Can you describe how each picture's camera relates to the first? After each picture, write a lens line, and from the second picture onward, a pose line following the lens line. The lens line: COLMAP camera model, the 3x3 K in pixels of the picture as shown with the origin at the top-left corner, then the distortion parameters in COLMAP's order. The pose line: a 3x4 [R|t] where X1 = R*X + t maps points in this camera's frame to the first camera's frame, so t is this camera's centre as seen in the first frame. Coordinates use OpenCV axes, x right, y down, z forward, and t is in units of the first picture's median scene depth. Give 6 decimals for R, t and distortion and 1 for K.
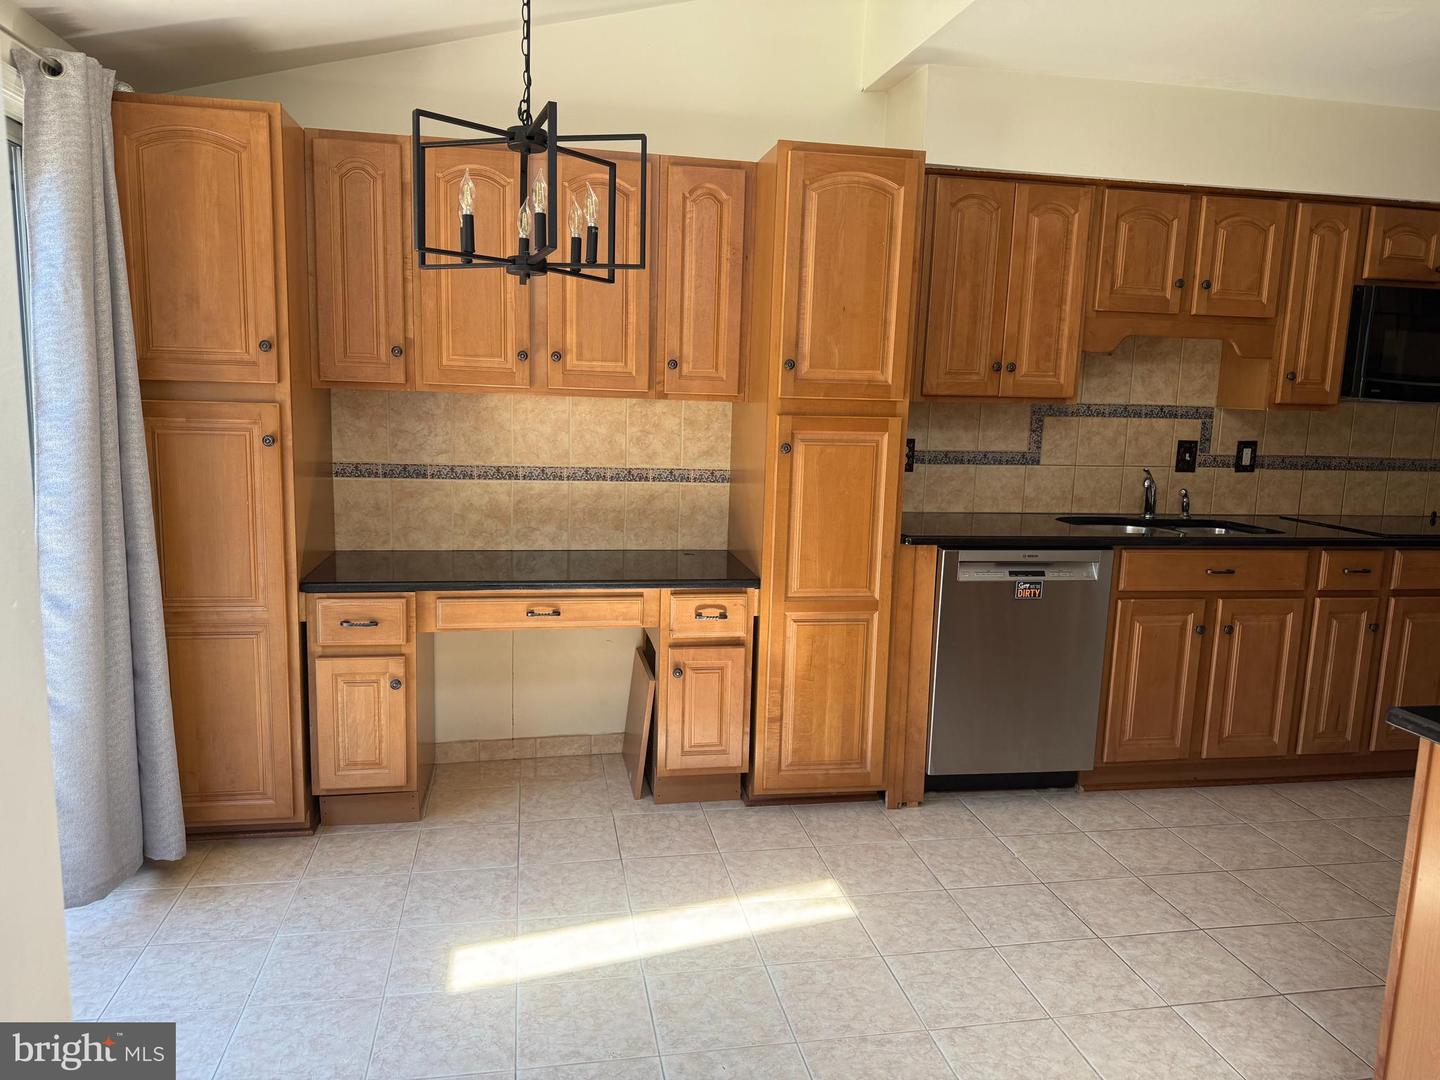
lens RADIAL K [[1019.0, 0, 715.0], [0, 1019.0, 538.8], [0, 0, 1]] dist [0.015844, -0.030694]
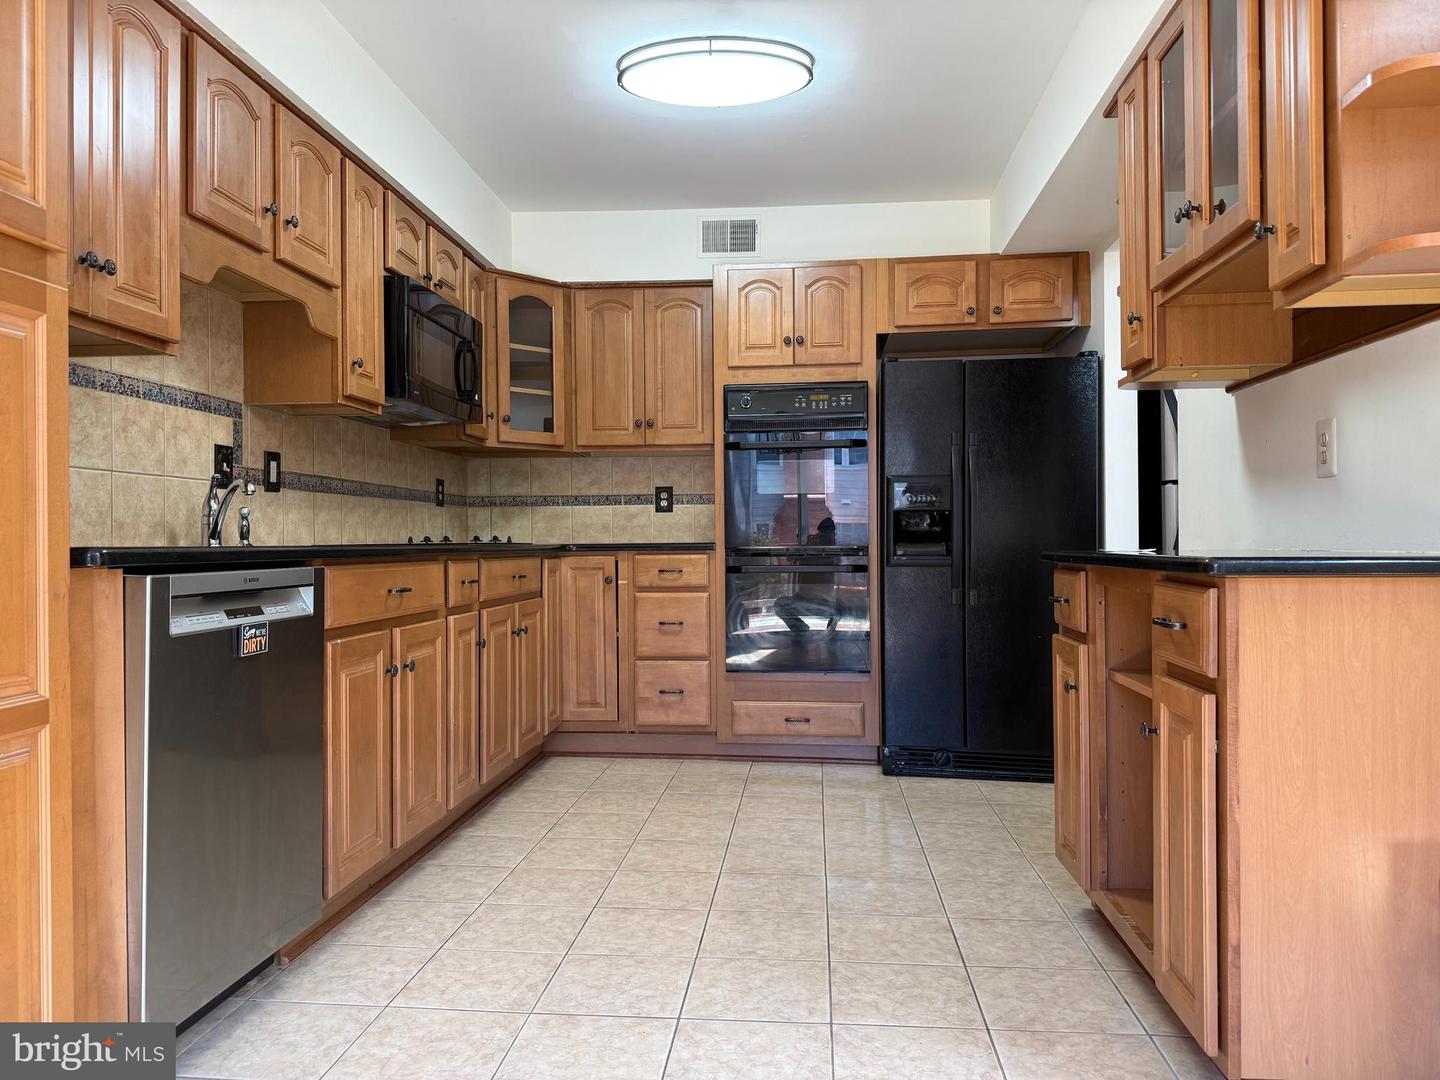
lens RADIAL K [[1019.0, 0, 719.8], [0, 1019.0, 540.3], [0, 0, 1]] dist [0.015844, -0.030694]
pose [[0.266438, -0.030709, 0.963363, -0.148204], [0.158159, 0.987337, -0.012269, 0.036180], [-0.950787, 0.155633, 0.267921, 0.485250]]
